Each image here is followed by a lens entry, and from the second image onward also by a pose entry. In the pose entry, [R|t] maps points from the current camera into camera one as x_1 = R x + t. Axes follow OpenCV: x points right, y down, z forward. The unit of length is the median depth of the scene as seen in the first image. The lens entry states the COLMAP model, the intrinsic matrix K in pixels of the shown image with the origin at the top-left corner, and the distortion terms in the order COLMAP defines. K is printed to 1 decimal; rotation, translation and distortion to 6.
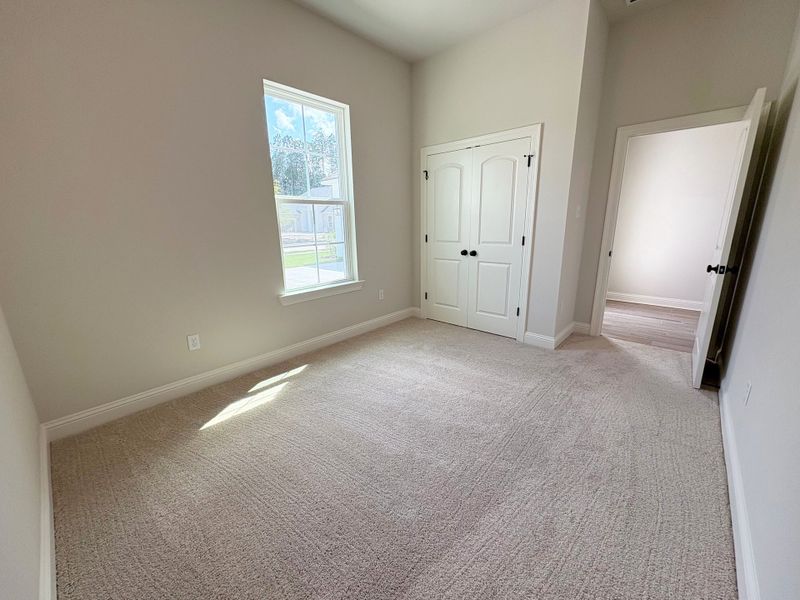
lens RADIAL K [[320.0, 0, 400.7], [0, 320.0, 299.9], [0, 0, 1]] dist [-0.000756, -0.000369]
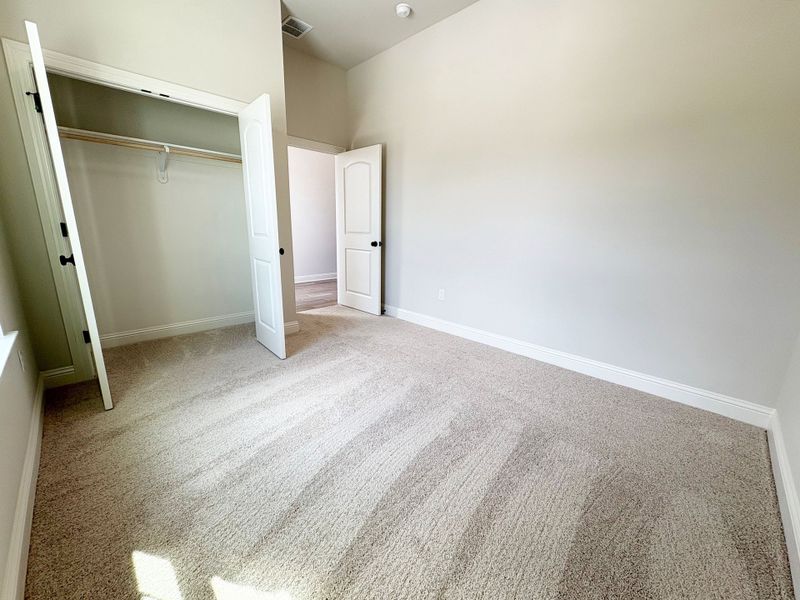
lens RADIAL K [[320.0, 0, 400.7], [0, 320.0, 299.9], [0, 0, 1]] dist [-0.000756, -0.000369]
pose [[0.046251, -0.208681, 0.976889, -0.699570], [0.213865, 0.957329, 0.194377, -0.108342], [-0.975768, 0.199932, 0.088907, 0.713985]]
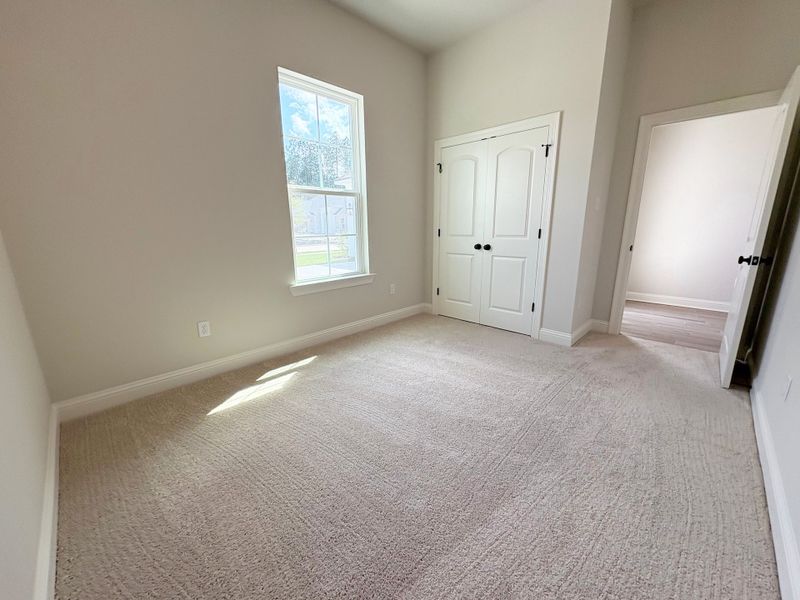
lens RADIAL K [[320.0, 0, 400.7], [0, 320.0, 299.9], [0, 0, 1]] dist [-0.000756, -0.000369]
pose [[0.999275, 0.016631, -0.034254, -0.001403], [-0.016978, 0.999807, -0.009850, 0.042283], [0.034084, 0.010425, 0.999365, 0.024272]]
